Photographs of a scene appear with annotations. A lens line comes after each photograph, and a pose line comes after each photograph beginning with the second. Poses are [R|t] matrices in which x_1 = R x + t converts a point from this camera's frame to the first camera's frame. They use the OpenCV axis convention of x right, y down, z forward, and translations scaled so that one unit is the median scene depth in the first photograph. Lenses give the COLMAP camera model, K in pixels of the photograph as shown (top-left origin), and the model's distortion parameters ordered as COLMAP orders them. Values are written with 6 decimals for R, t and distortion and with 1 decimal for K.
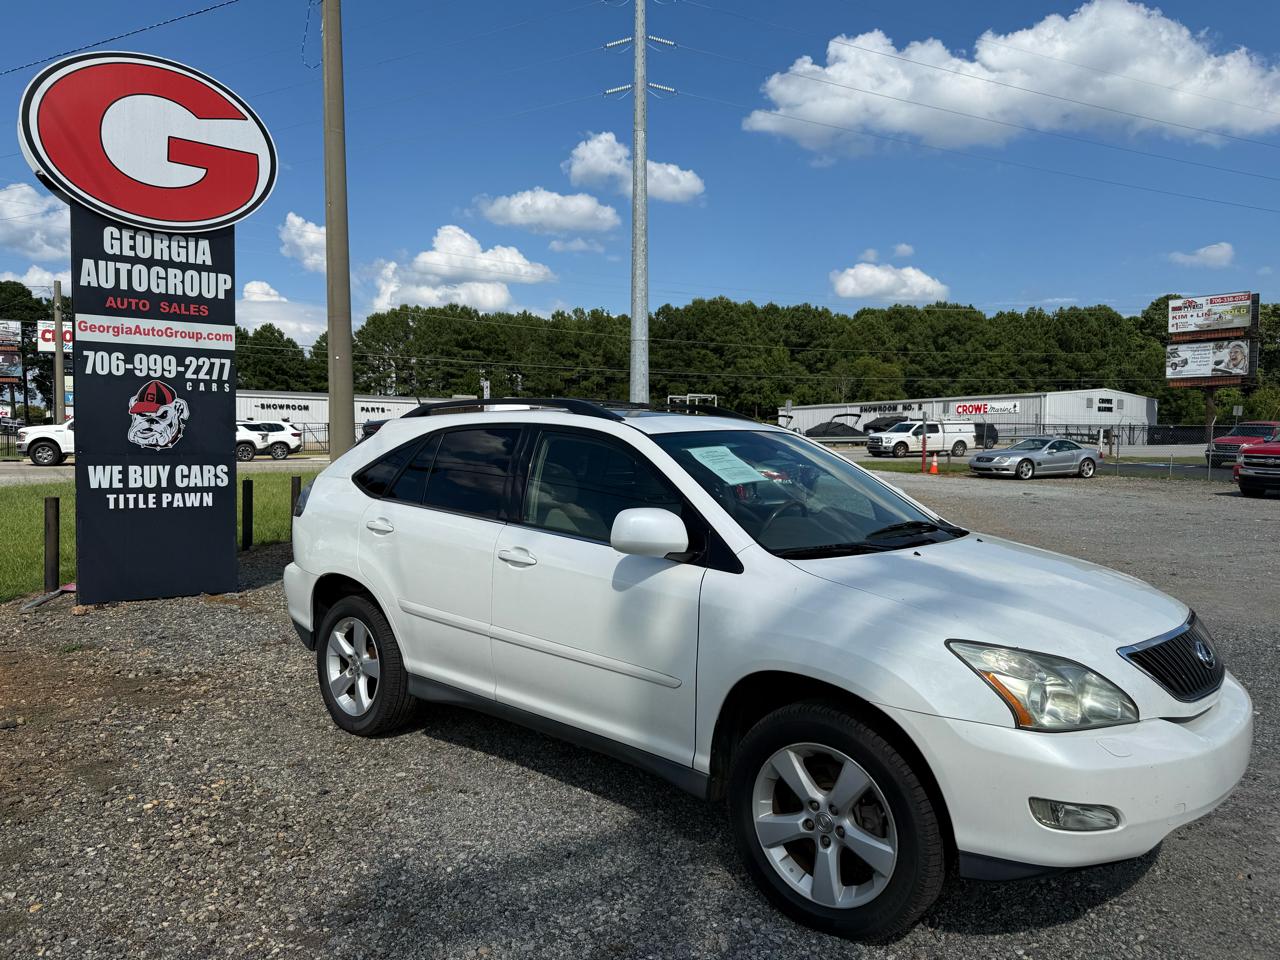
lens RADIAL K [[914.2, 0, 635.5], [0, 914.2, 485.2], [0, 0, 1]] dist [0.025613, -0.034646]
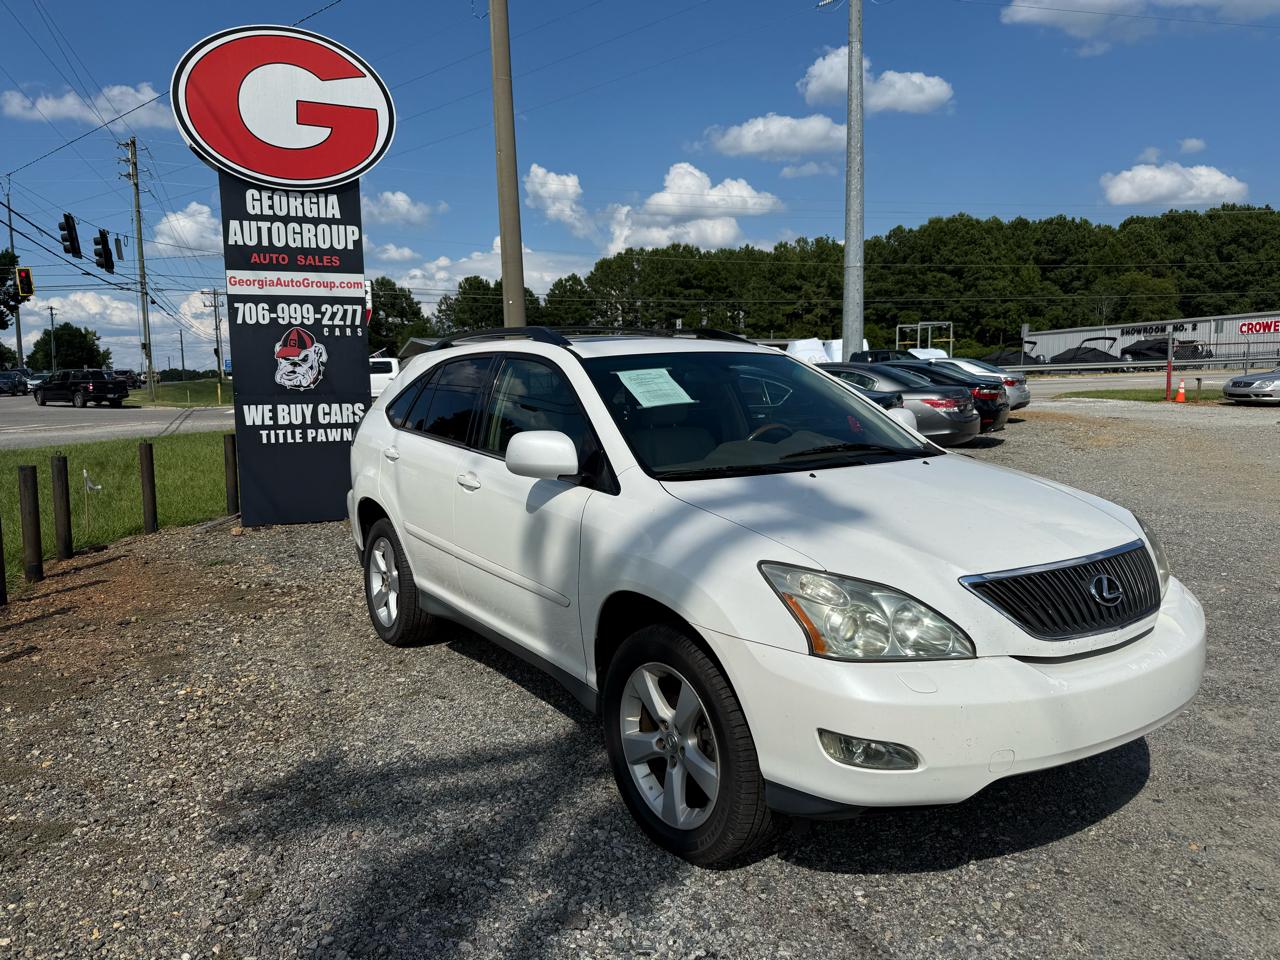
lens RADIAL K [[914.2, 0, 628.0], [0, 914.2, 491.5], [0, 0, 1]] dist [0.025613, -0.034646]
pose [[0.965418, 0.005757, -0.260642, 0.154477], [0.013562, 0.997294, 0.072259, 0.009074], [0.260353, -0.073295, 0.962728, 0.021208]]
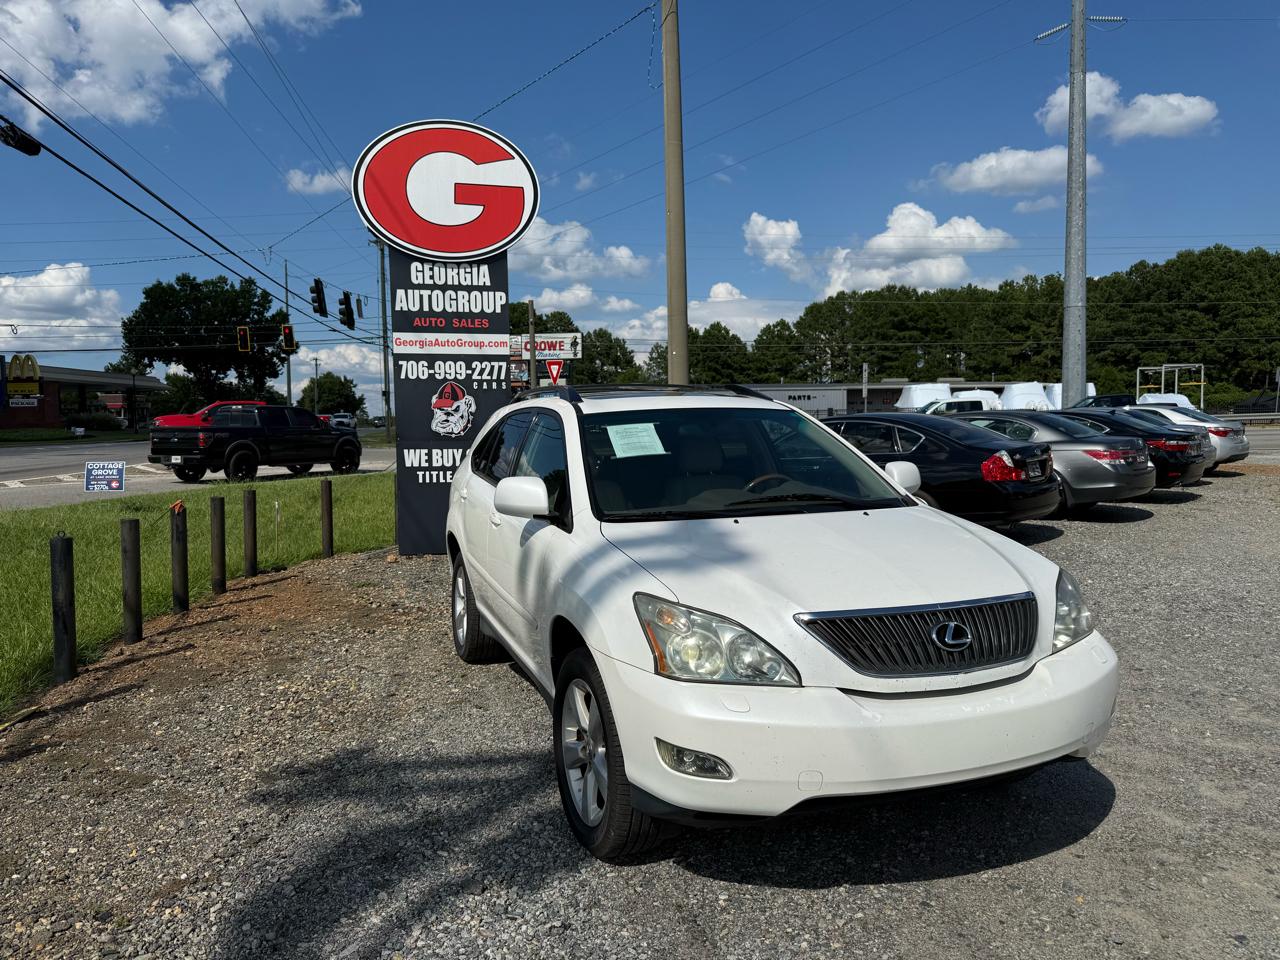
lens RADIAL K [[914.2, 0, 624.7], [0, 914.2, 498.1], [0, 0, 1]] dist [0.025613, -0.034646]
pose [[0.876299, 0.016614, -0.481480, 0.291752], [-0.002464, 0.999547, 0.030005, 0.007380], [0.481760, -0.025107, 0.875943, 0.013048]]
